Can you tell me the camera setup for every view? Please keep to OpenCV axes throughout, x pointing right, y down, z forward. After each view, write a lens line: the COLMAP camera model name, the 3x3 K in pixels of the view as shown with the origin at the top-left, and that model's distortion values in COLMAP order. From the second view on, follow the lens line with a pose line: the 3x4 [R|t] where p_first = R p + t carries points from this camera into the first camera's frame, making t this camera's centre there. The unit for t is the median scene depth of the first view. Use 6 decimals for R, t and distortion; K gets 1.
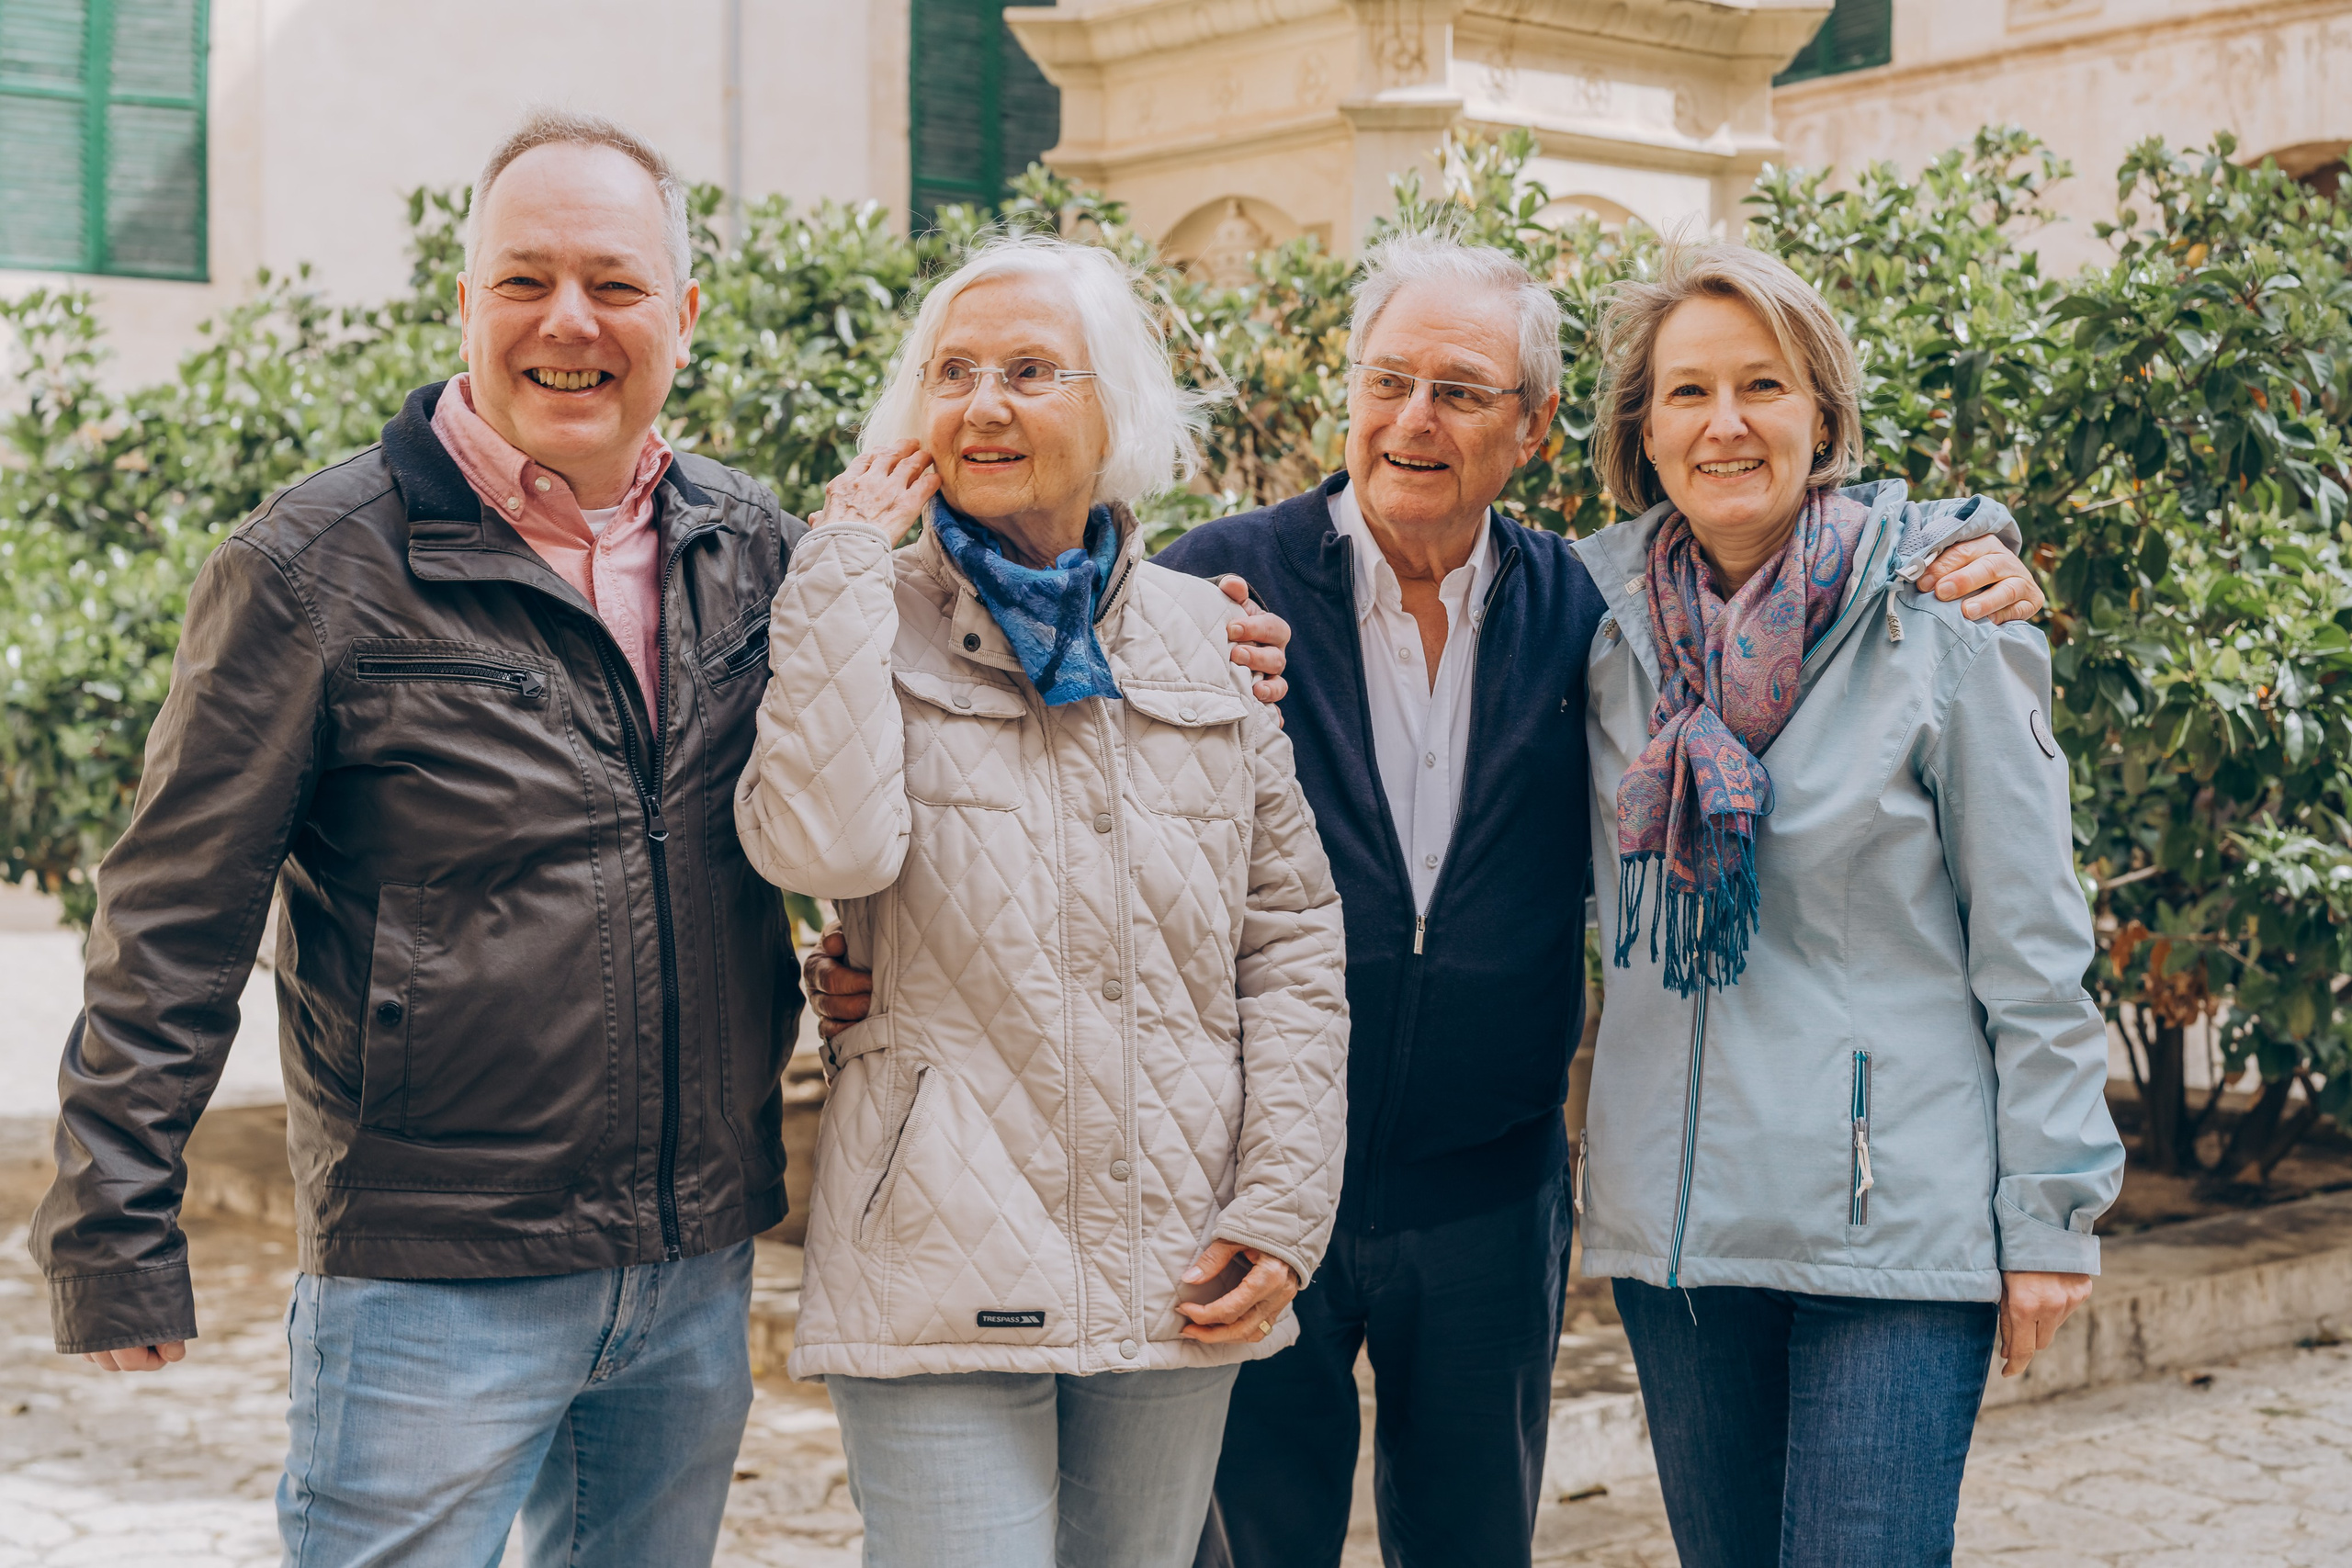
lens RADIAL K [[3347.4, 0, 1176.0], [0, 3347.4, 784.0], [0, 0, 1]] dist [0.195654, -0.881511]
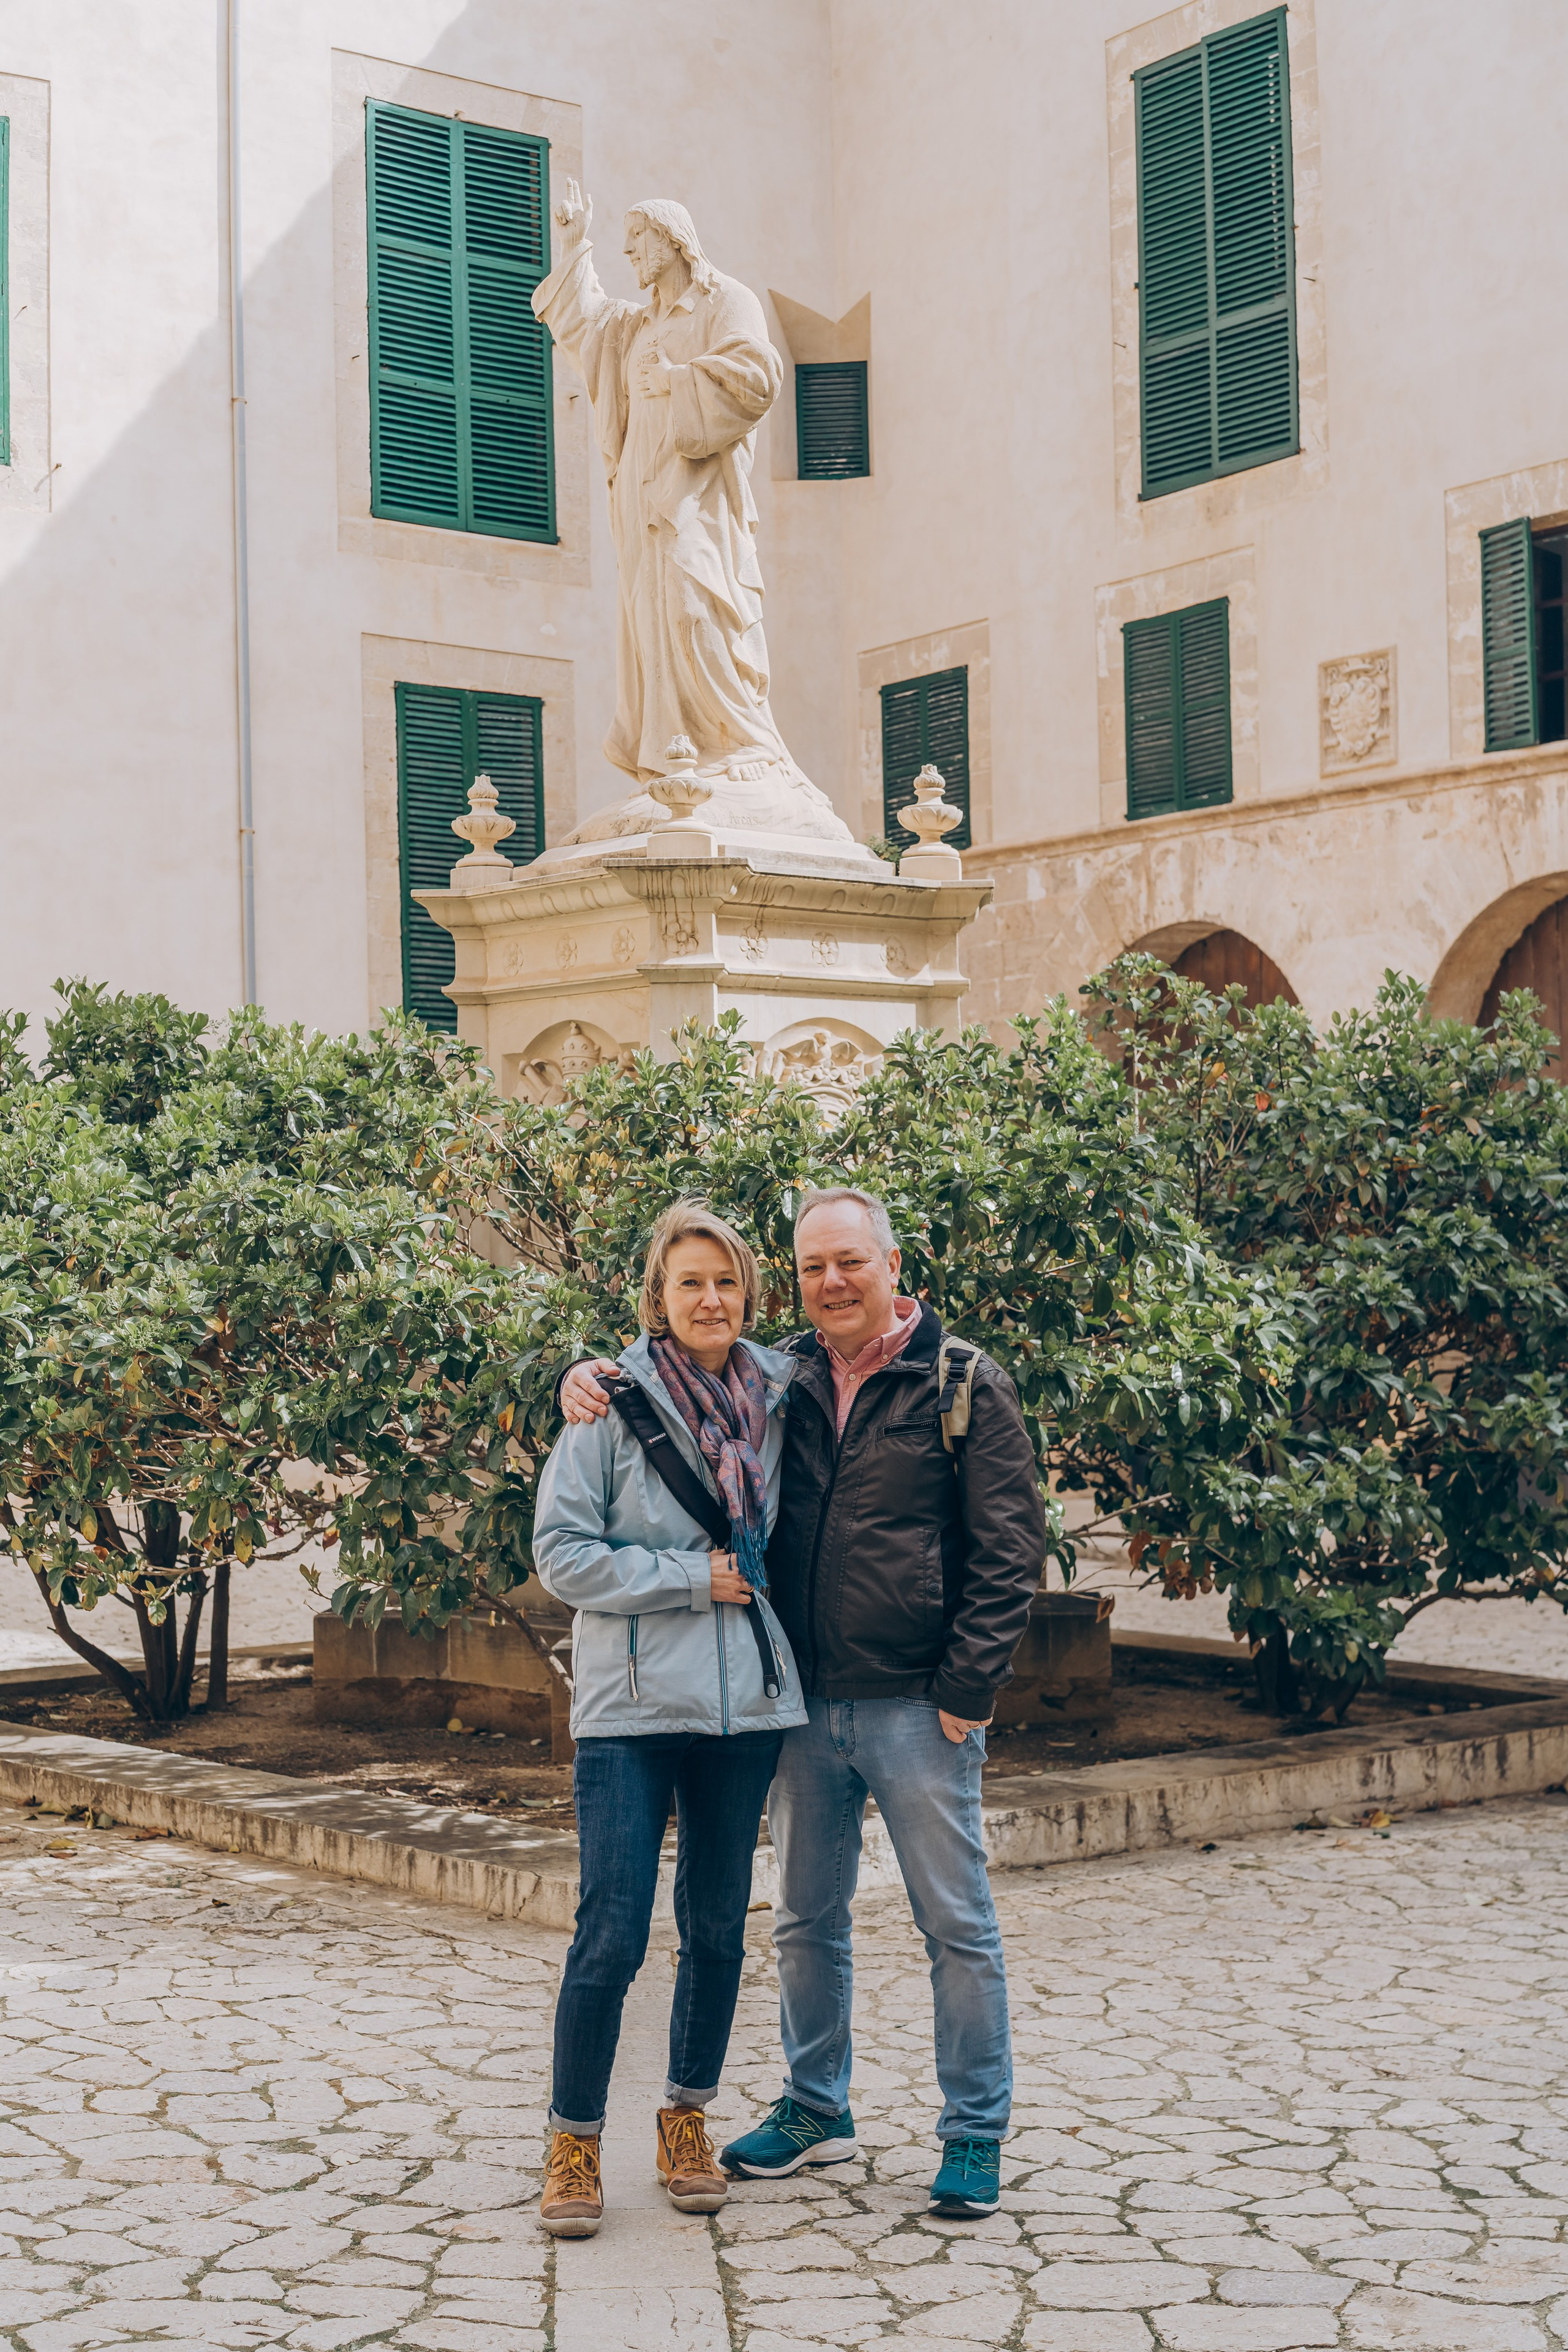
lens RADIAL K [[3348.7, 0, 783.3], [0, 3348.7, 1255.7], [0, 0, 1]] dist [0.184587, -0.845668]
pose [[0.999754, -0.013734, 0.017408, 0.121342], [0.014474, 0.998966, -0.043091, -0.023508], [-0.016798, 0.043332, 0.998919, -0.611996]]
